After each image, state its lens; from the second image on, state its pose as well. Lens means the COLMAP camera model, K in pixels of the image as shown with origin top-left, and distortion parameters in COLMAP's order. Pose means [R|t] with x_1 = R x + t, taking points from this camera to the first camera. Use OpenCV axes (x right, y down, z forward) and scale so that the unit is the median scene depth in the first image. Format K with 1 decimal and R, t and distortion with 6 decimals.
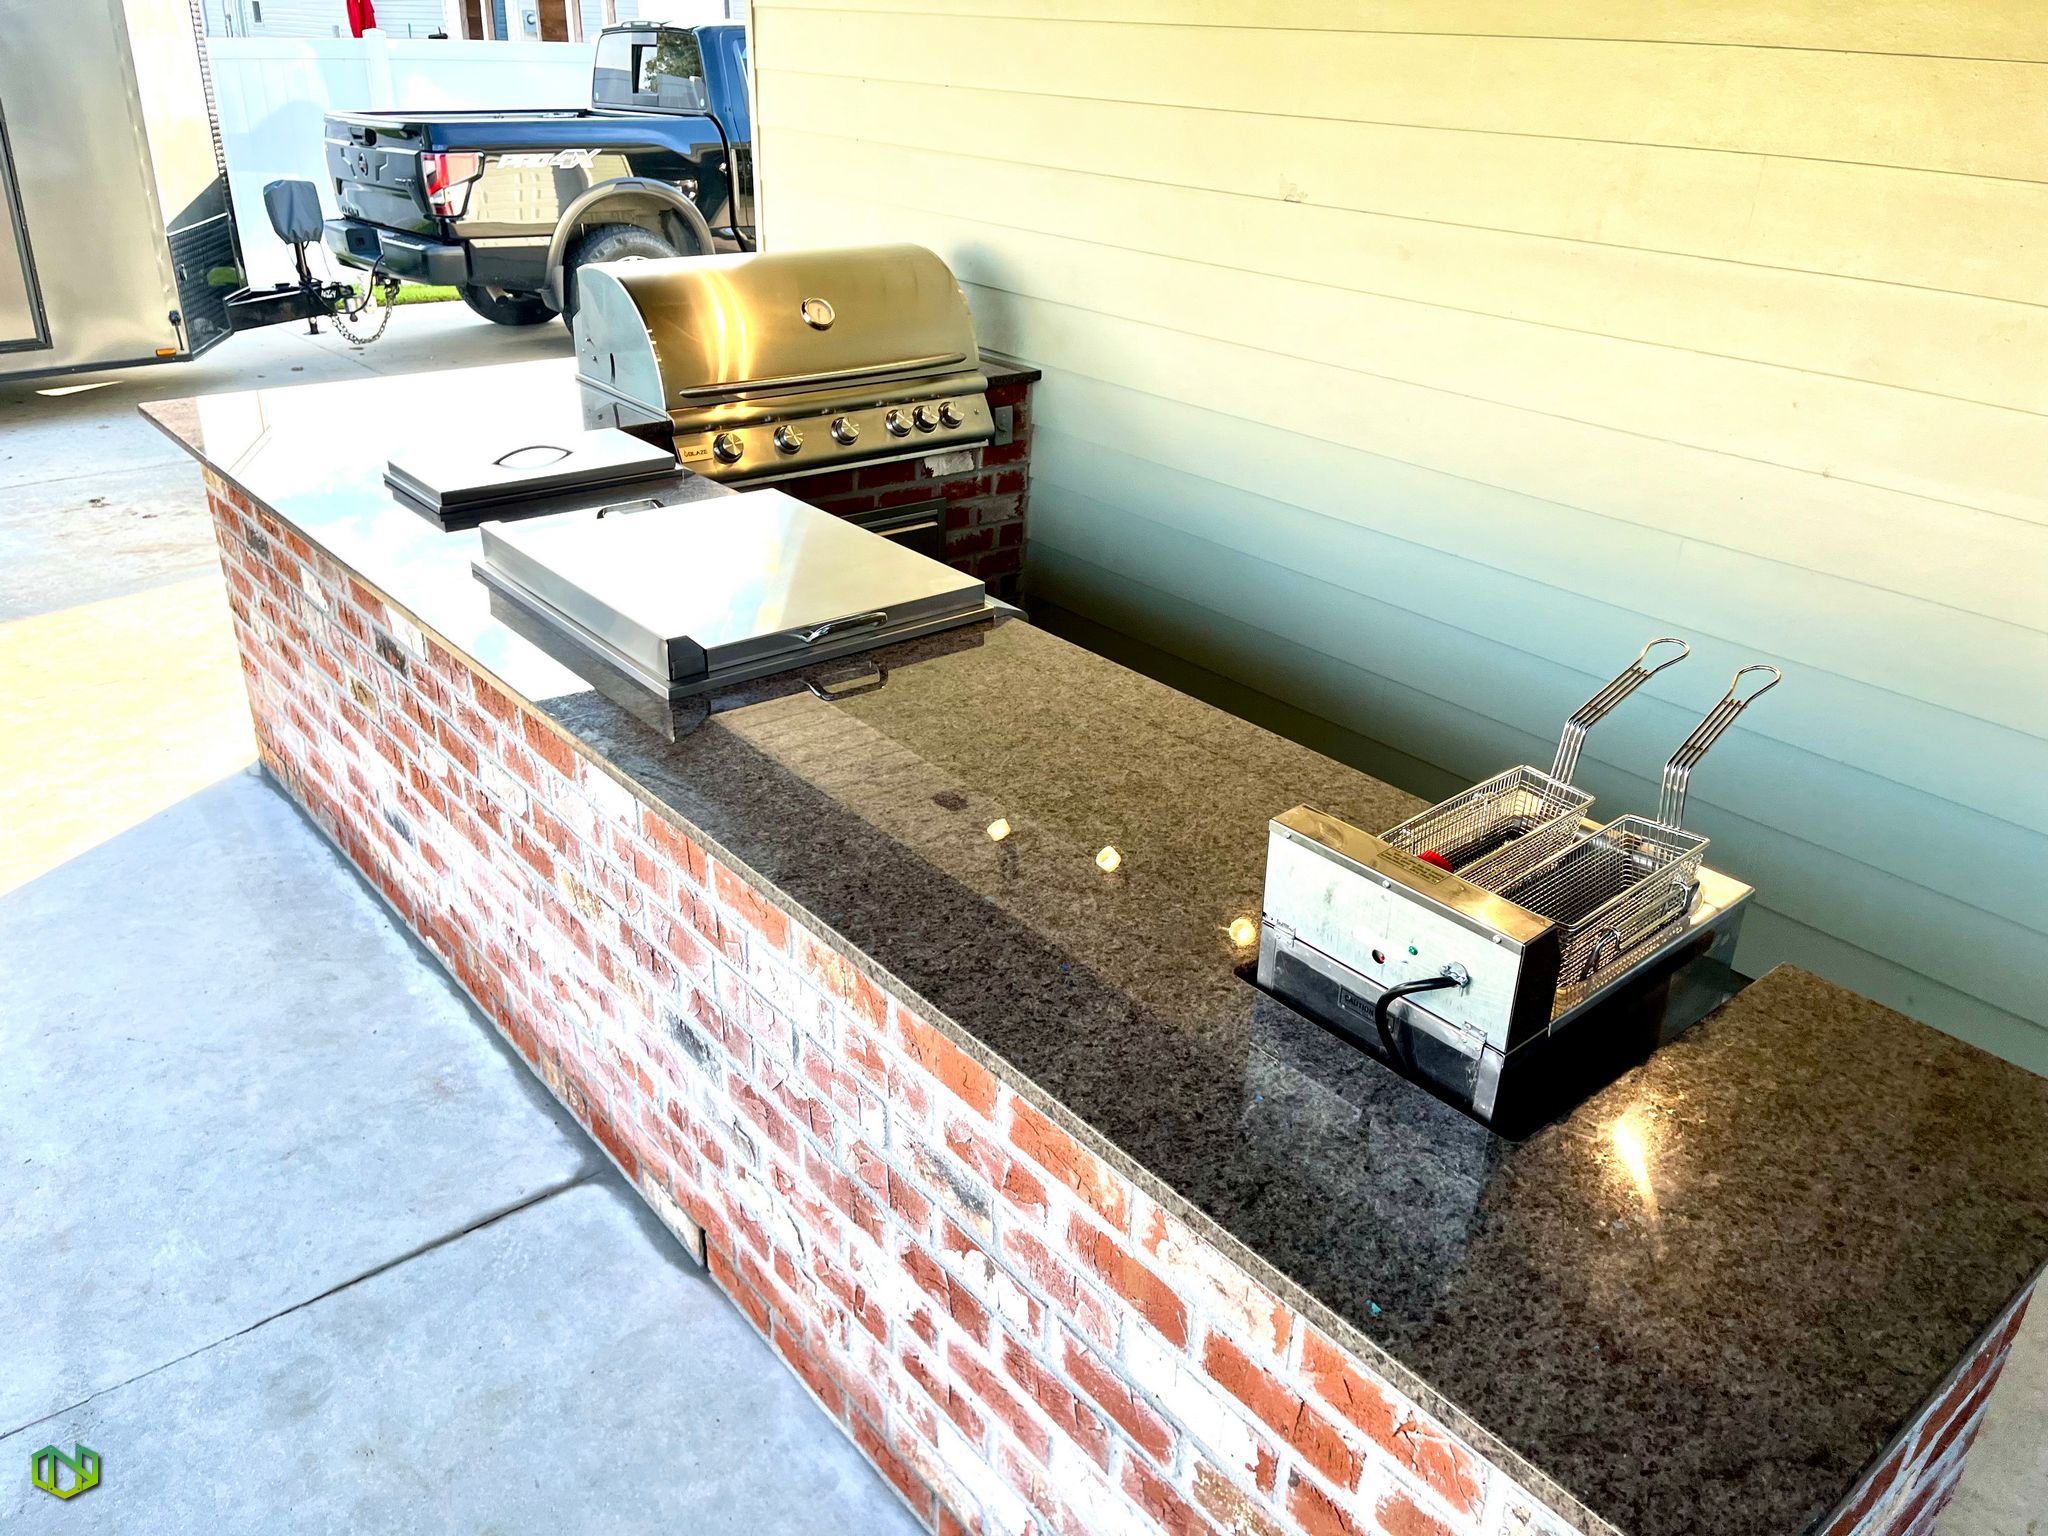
lens RADIAL K [[1549.4, 0, 1018.0], [0, 1549.4, 733.7], [0, 0, 1]] dist [0.072636, -0.086251]
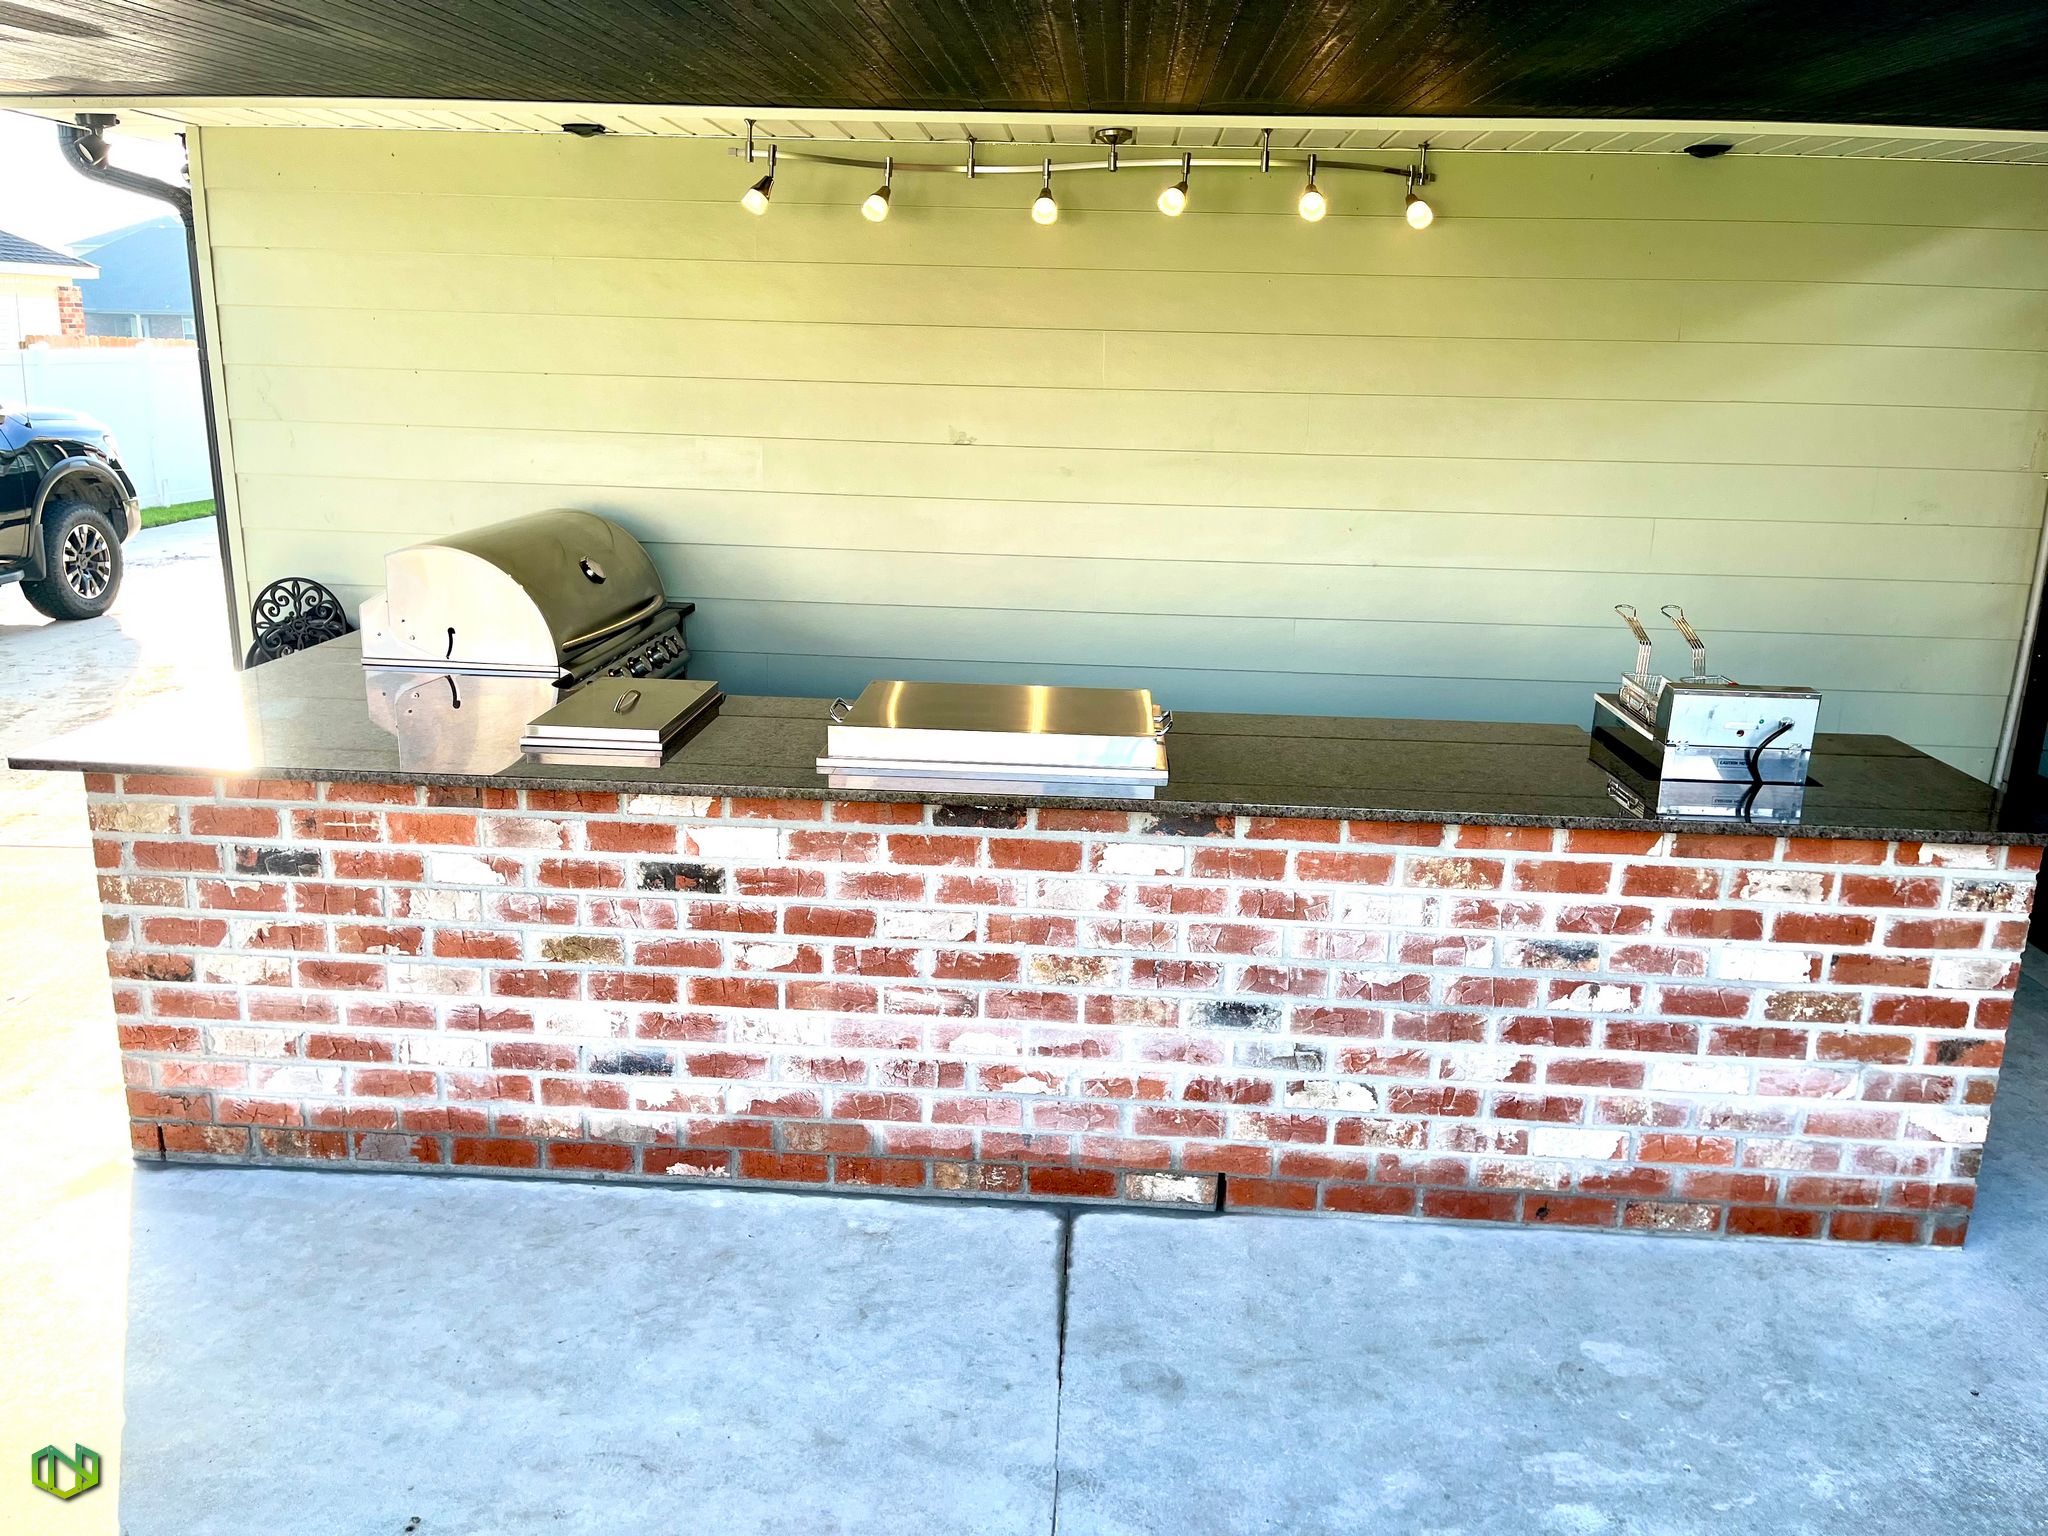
lens RADIAL K [[1549.4, 0, 1018.0], [0, 1549.4, 733.7], [0, 0, 1]] dist [0.072636, -0.086251]
pose [[0.686312, -0.188055, 0.702575, -1.250897], [0.300929, 0.952852, -0.038918, -0.044820], [-0.662131, 0.238135, 0.710545, 0.083009]]
